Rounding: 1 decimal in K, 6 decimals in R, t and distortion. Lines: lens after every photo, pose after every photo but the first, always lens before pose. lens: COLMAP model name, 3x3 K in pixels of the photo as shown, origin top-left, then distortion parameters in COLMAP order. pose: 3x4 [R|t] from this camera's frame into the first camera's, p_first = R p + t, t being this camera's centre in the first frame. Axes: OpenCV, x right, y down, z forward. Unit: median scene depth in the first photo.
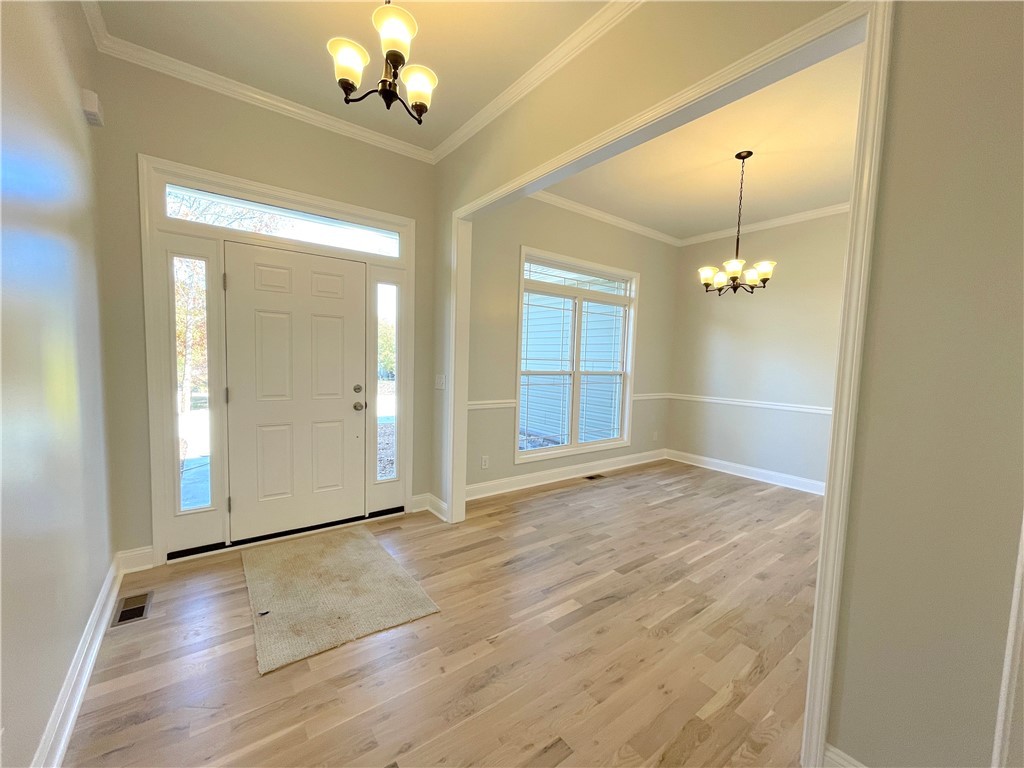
lens RADIAL K [[413.4, 0, 511.1], [0, 413.4, 386.1], [0, 0, 1]] dist [-0.004615, 0.001171]
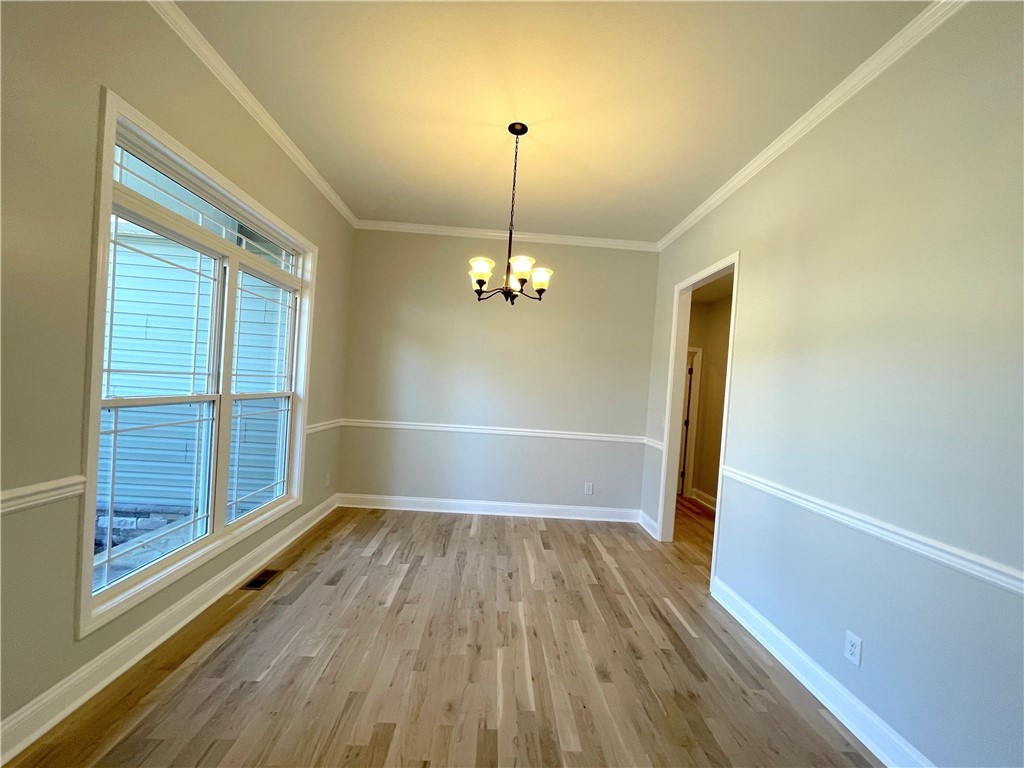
lens RADIAL K [[413.4, 0, 509.3], [0, 413.4, 386.3], [0, 0, 1]] dist [-0.004615, 0.001171]
pose [[0.578006, 0.002044, 0.816030, -0.075613], [0.009176, 0.999917, -0.009004, -0.044157], [-0.815981, 0.012692, 0.577939, 0.437948]]
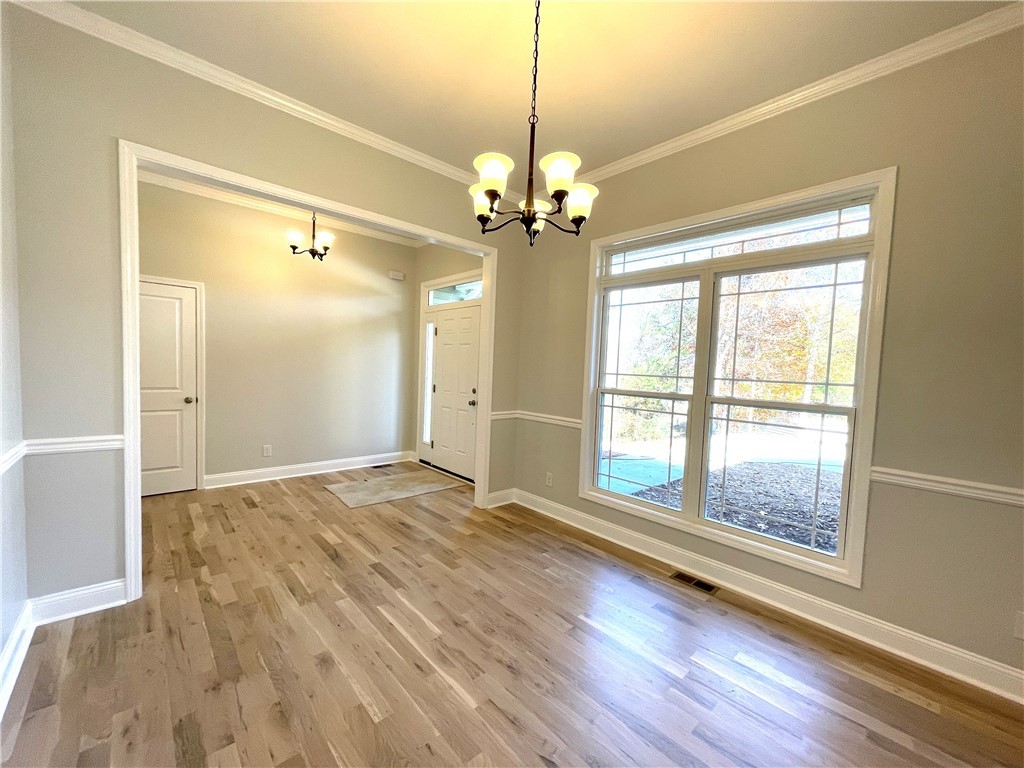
lens RADIAL K [[413.4, 0, 507.4], [0, 413.4, 385.7], [0, 0, 1]] dist [-0.004615, 0.001171]
pose [[0.083638, 0.017656, -0.996340, 0.843401], [-0.105810, 0.994348, 0.008739, -0.029172], [0.990863, 0.104692, 0.085033, 0.760673]]
